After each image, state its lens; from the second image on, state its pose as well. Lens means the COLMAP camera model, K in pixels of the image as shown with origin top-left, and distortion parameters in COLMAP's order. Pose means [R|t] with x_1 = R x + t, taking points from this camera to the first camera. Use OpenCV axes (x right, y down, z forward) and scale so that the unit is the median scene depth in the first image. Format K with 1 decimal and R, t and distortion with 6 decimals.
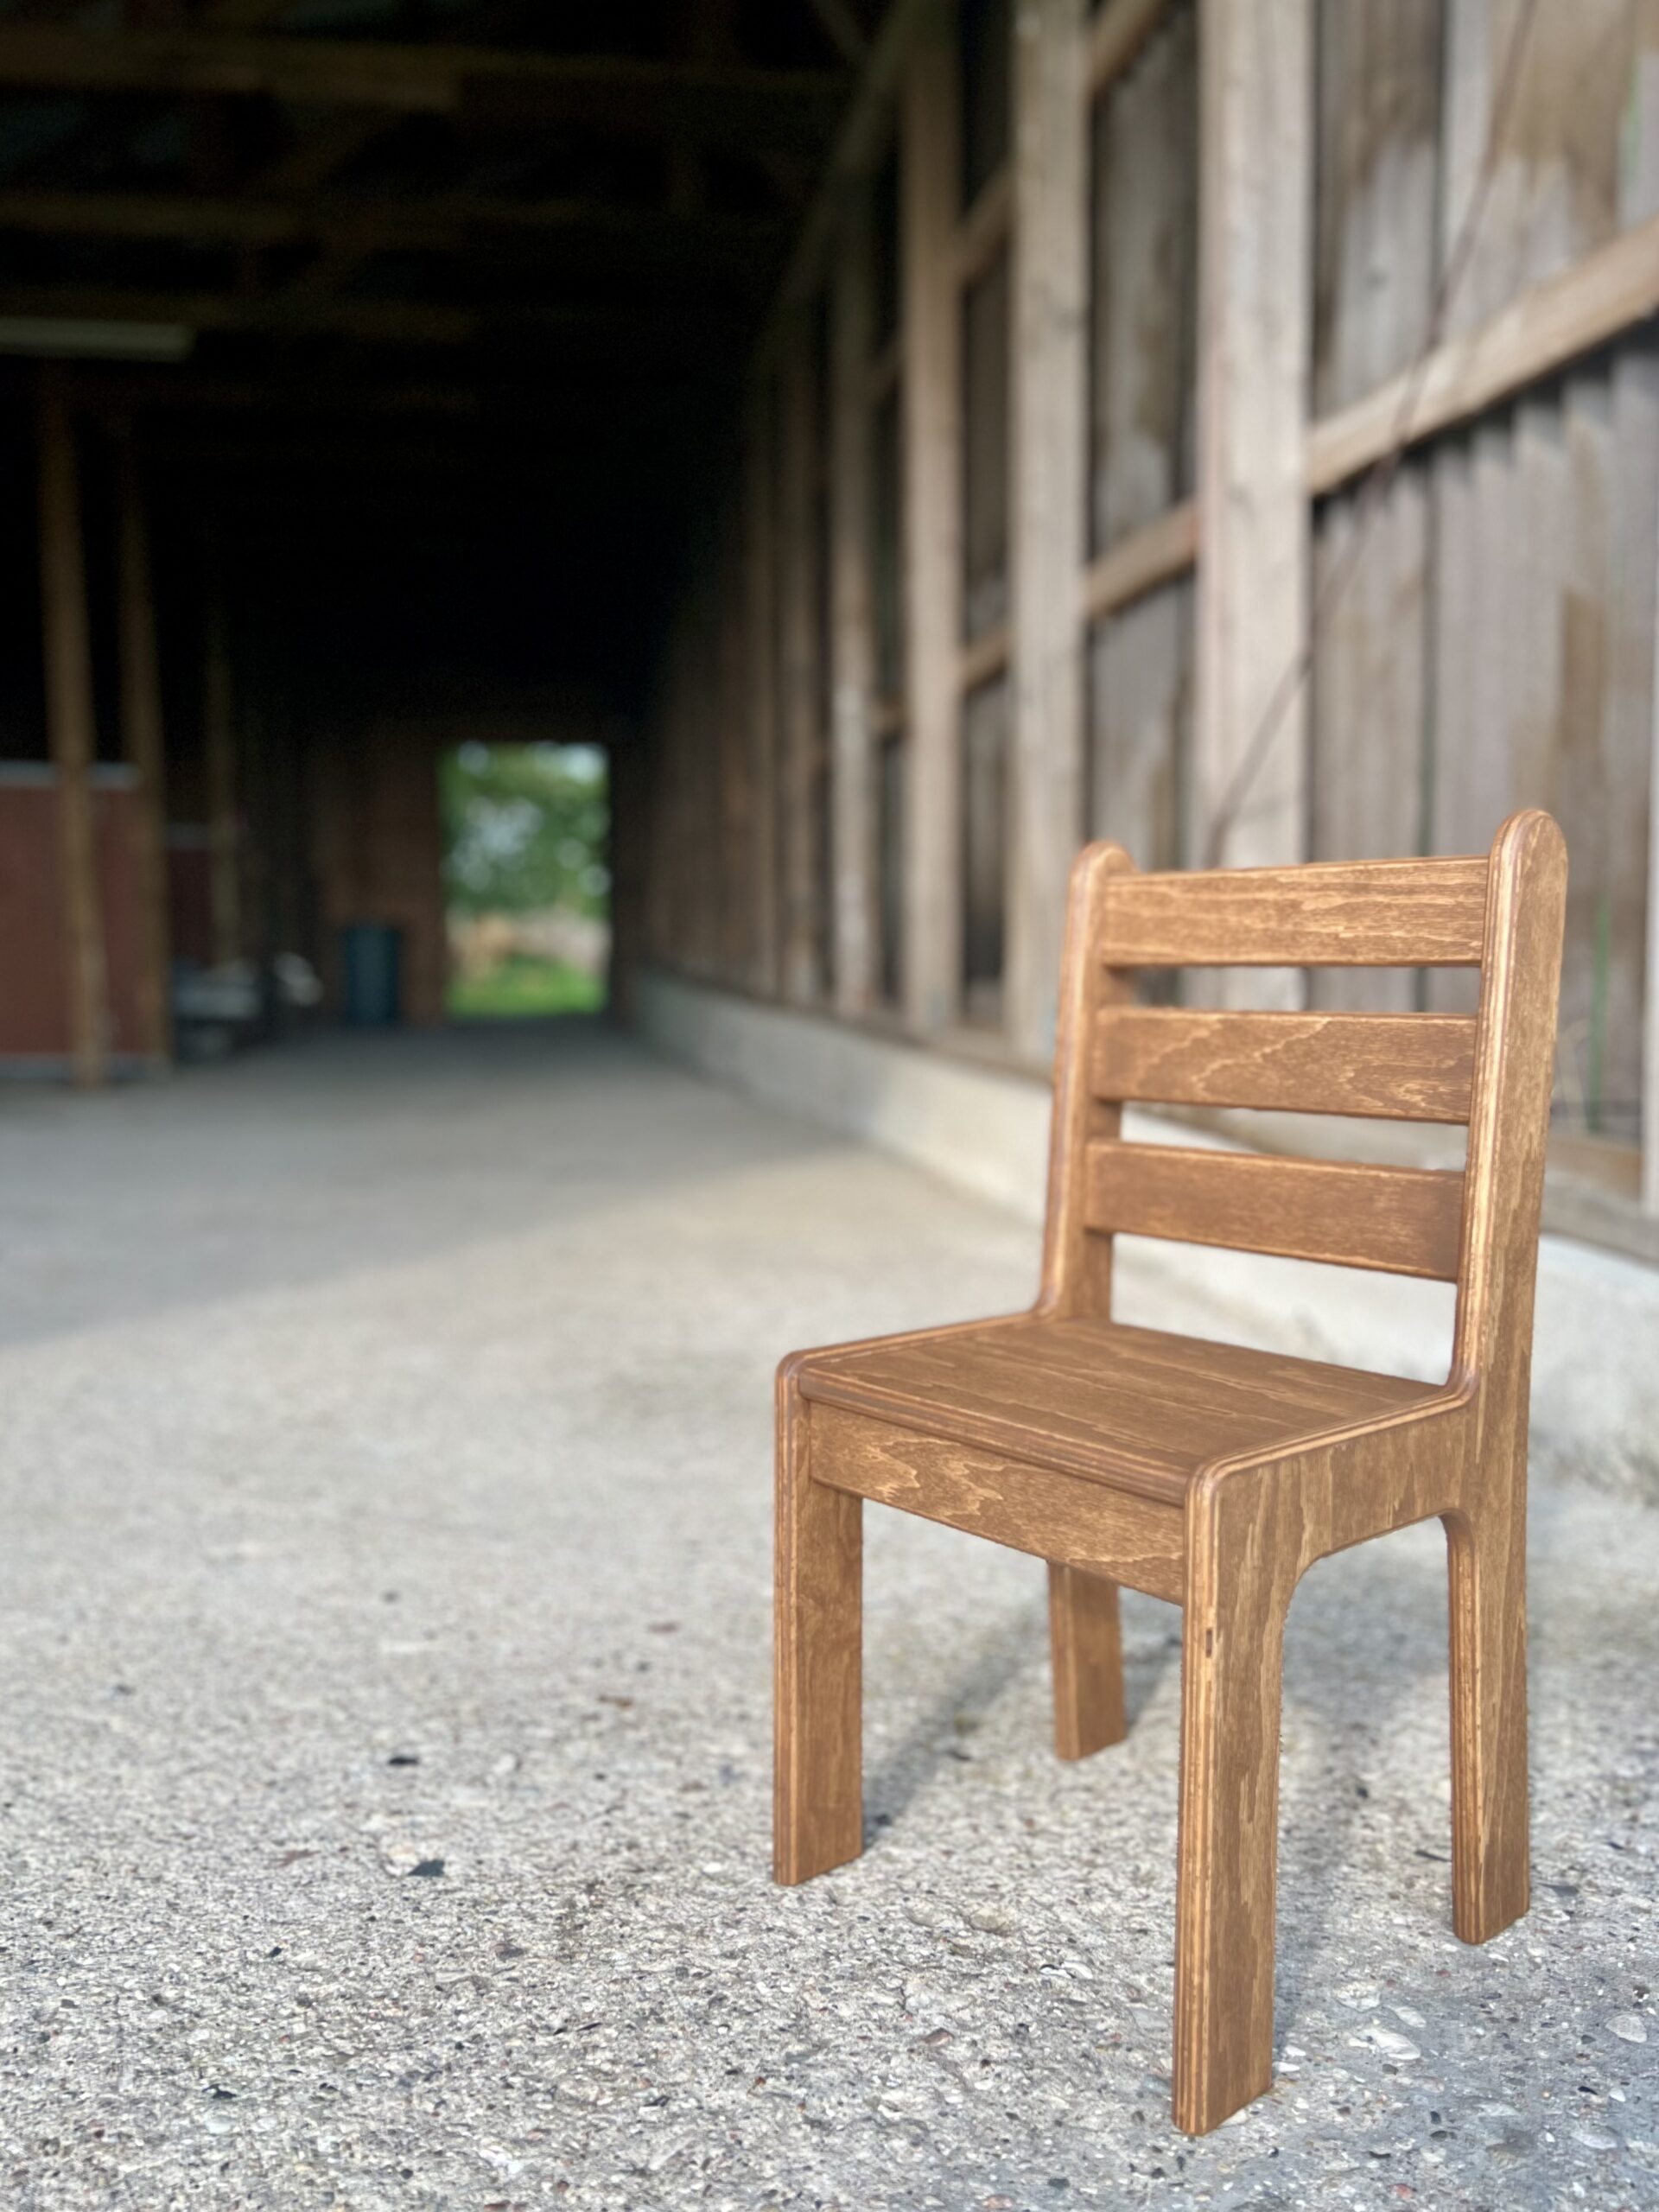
lens RADIAL K [[1672.2, 0, 822.2], [0, 1672.2, 1098.9], [0, 0, 1]] dist [0.017126, 0.001556]
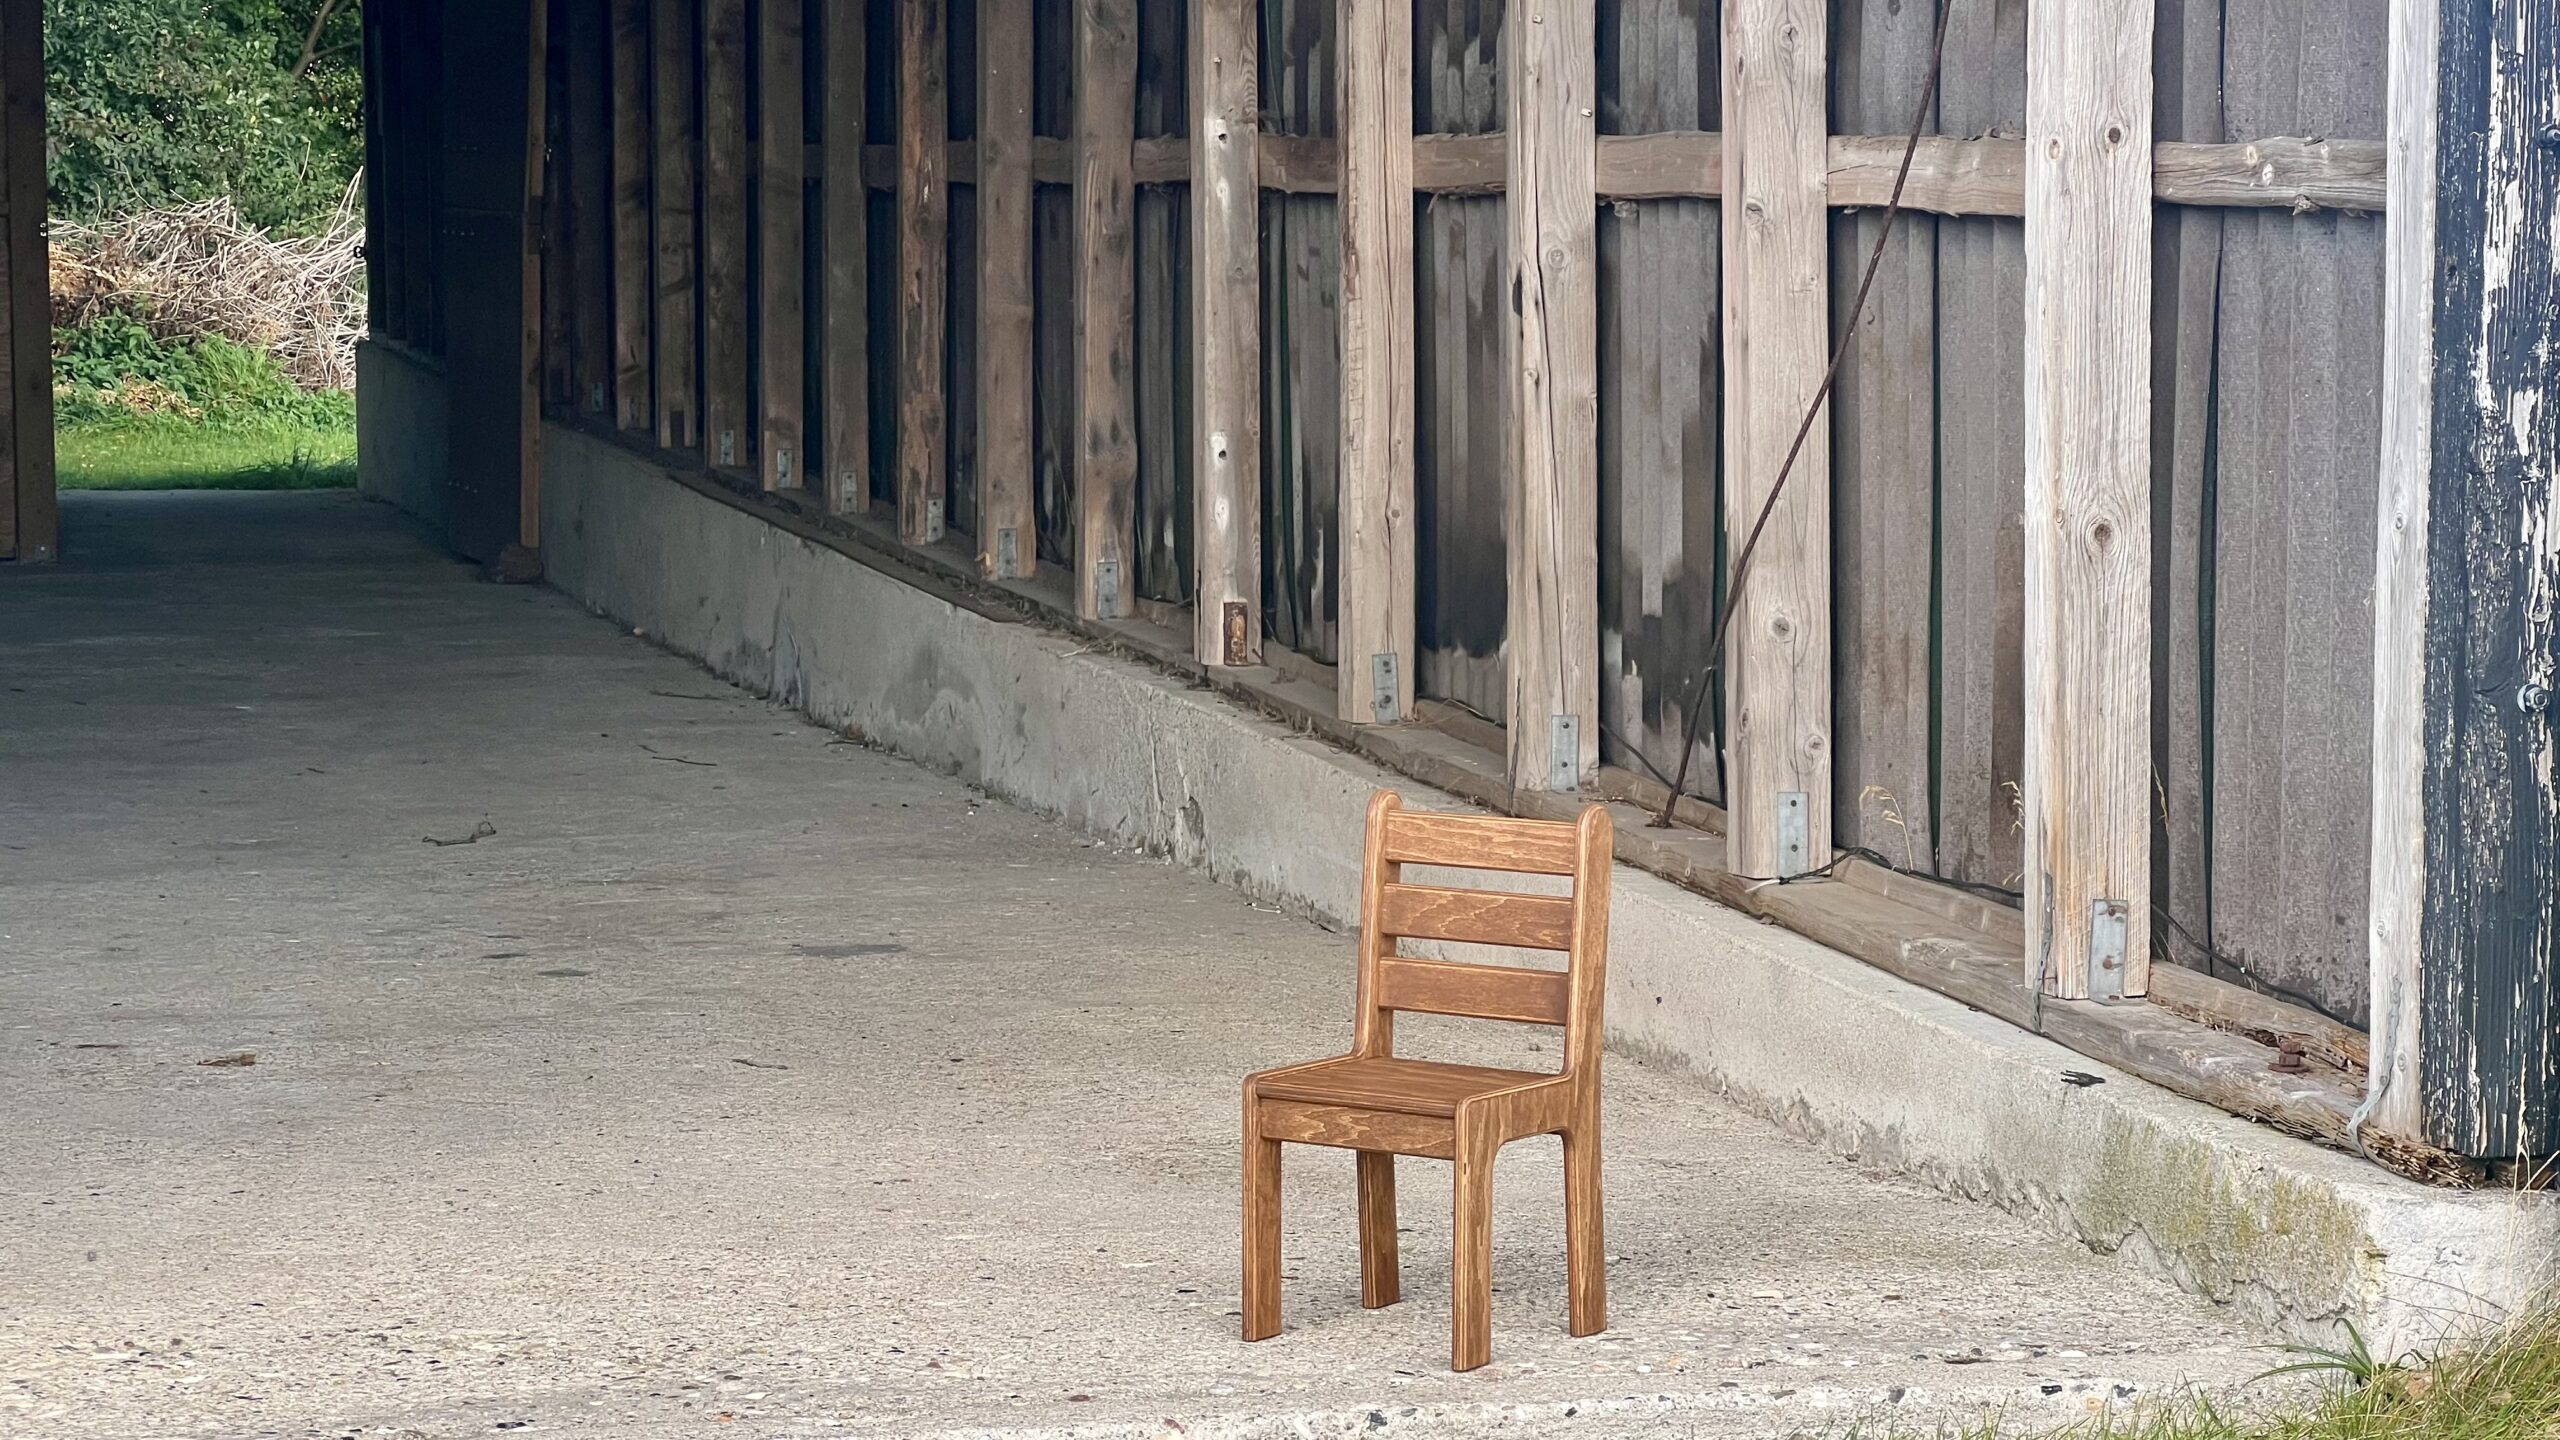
lens RADIAL K [[5823.6, 0, 1280.6], [0, 5823.6, 719.6], [0, 0, 1]] dist [-0.076255, 0.000000]
pose [[0.967226, -0.022597, 0.252911, -1.794161], [0.016701, 0.999537, 0.025437, -0.462719], [-0.253369, -0.020380, 0.967155, -5.921330]]
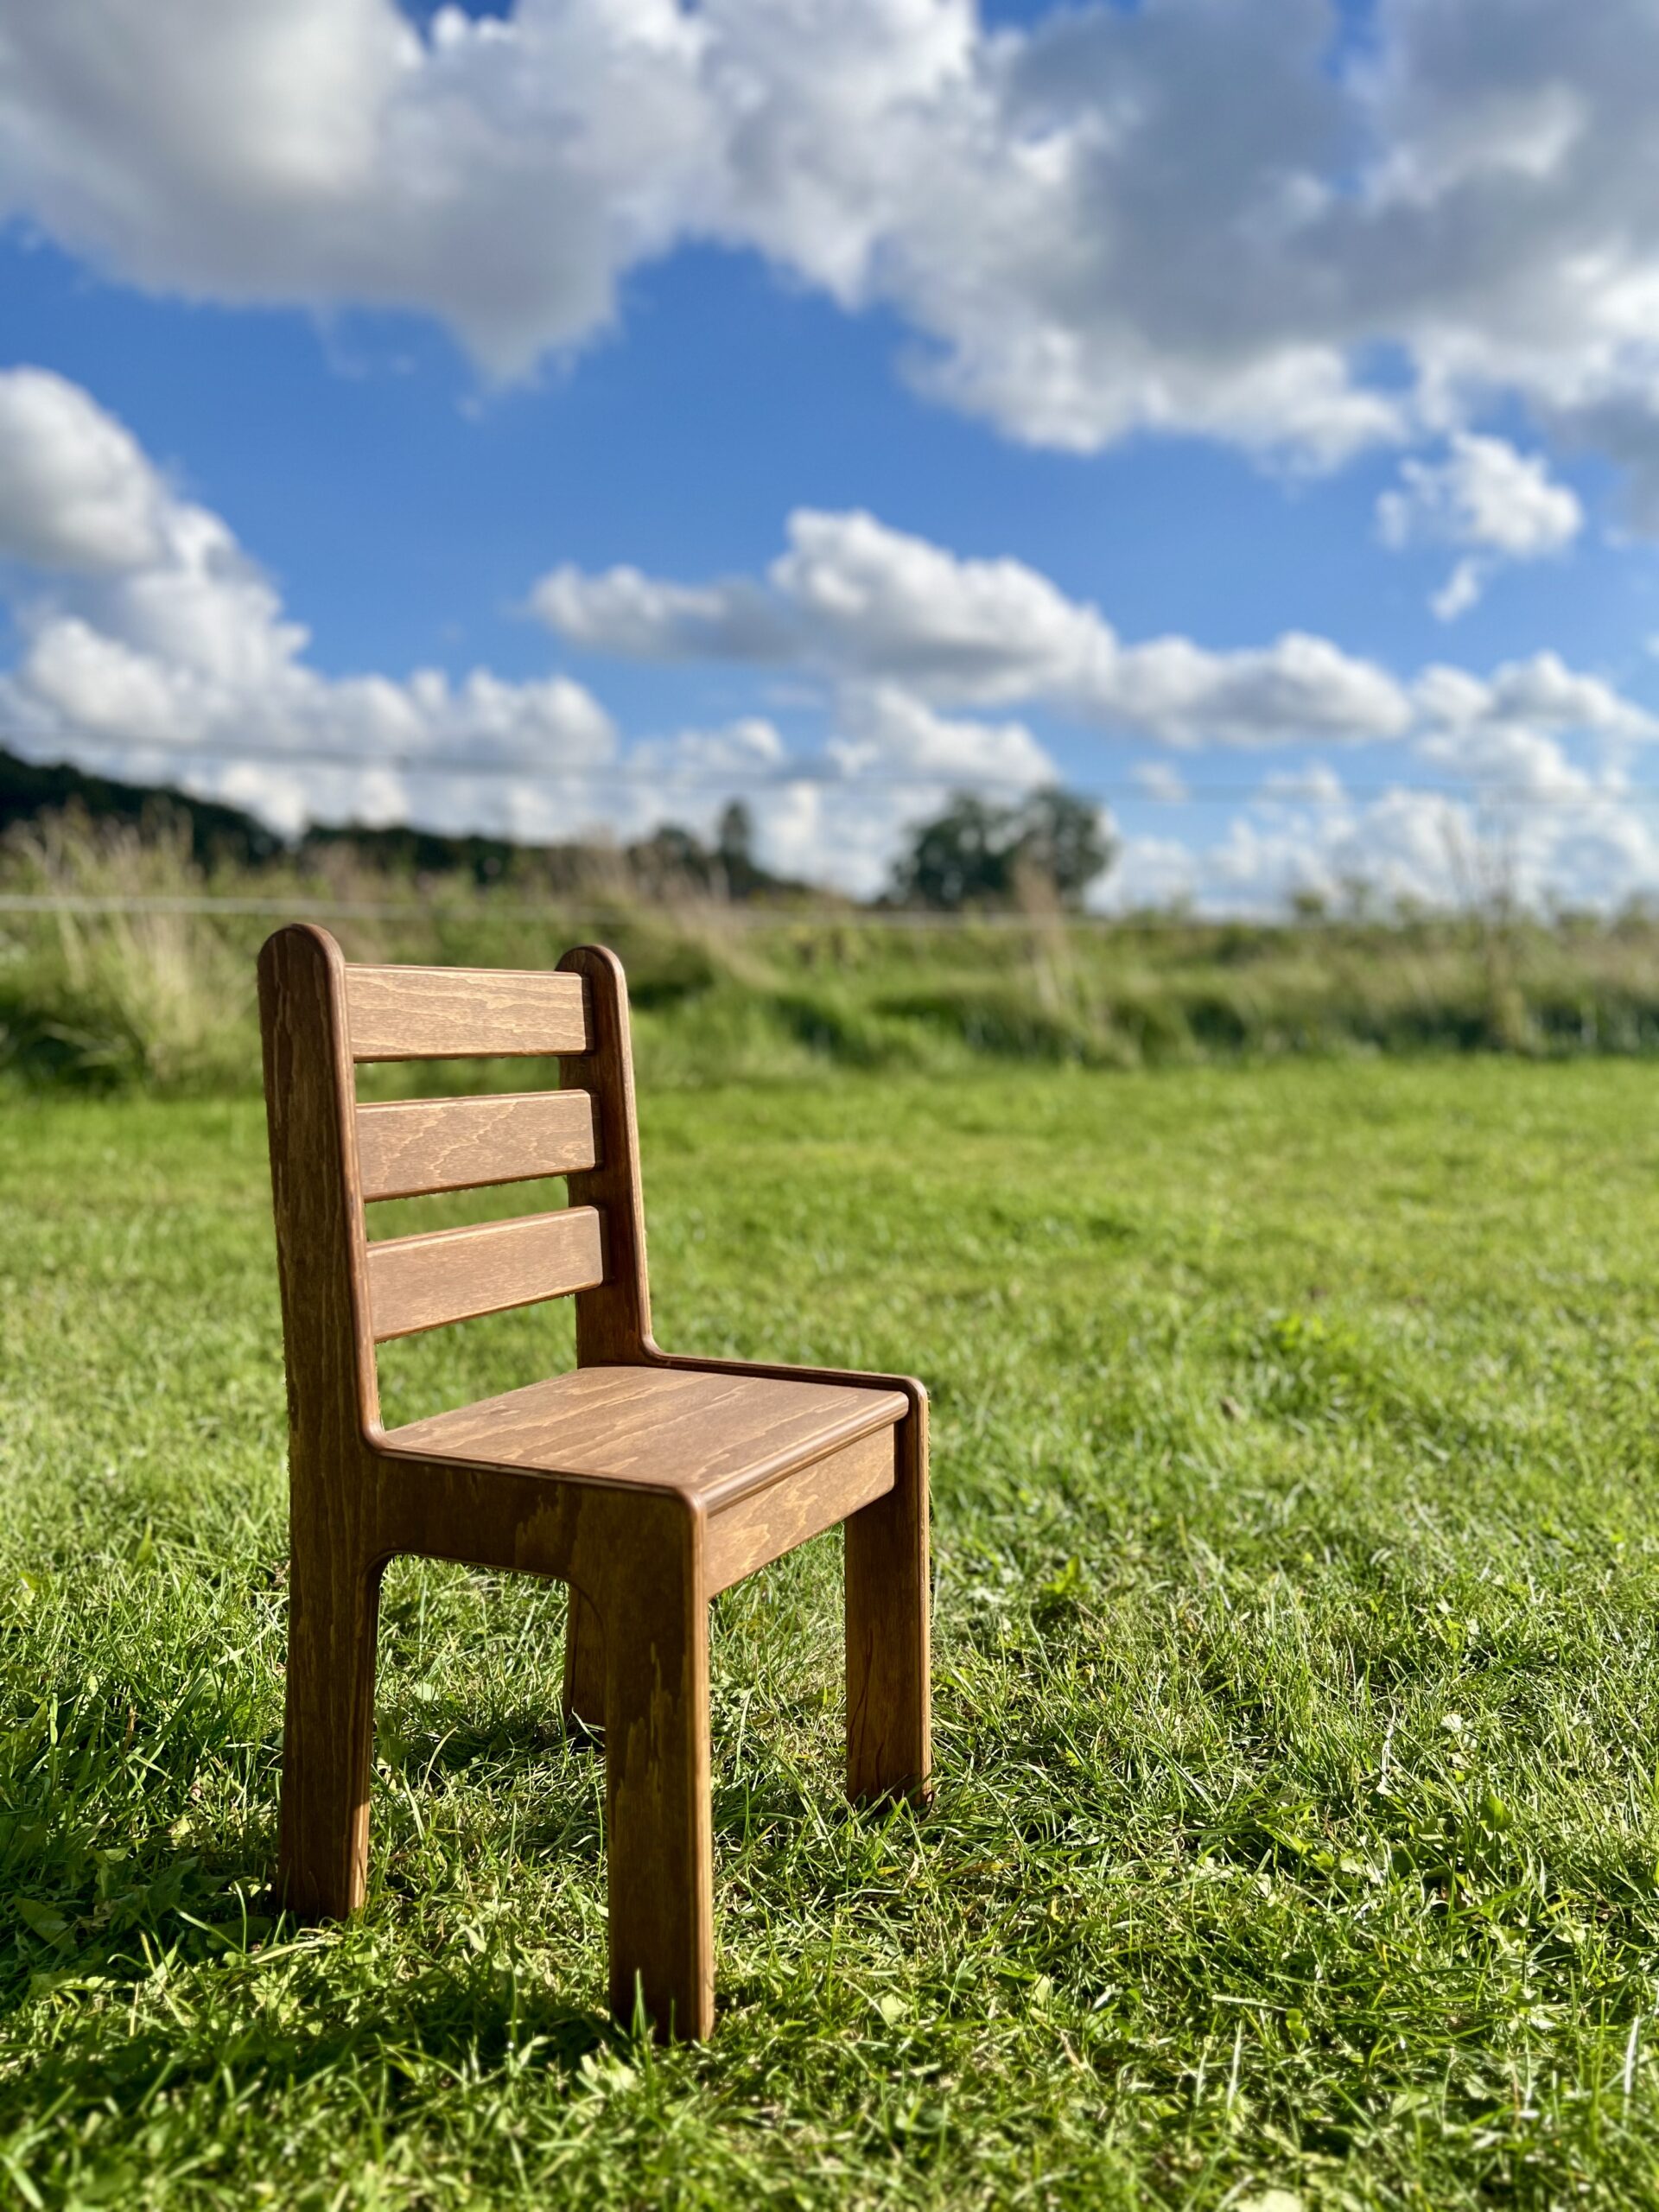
lens RADIAL K [[1672.2, 0, 829.3], [0, 1672.2, 1105.8], [0, 0, 1]] dist [0.017126, 0.001556]
pose [[-0.399056, -0.034772, 0.916267, -0.927076], [0.083551, 0.993745, 0.074101, -0.120421], [-0.913112, 0.106125, -0.393655, 1.338388]]
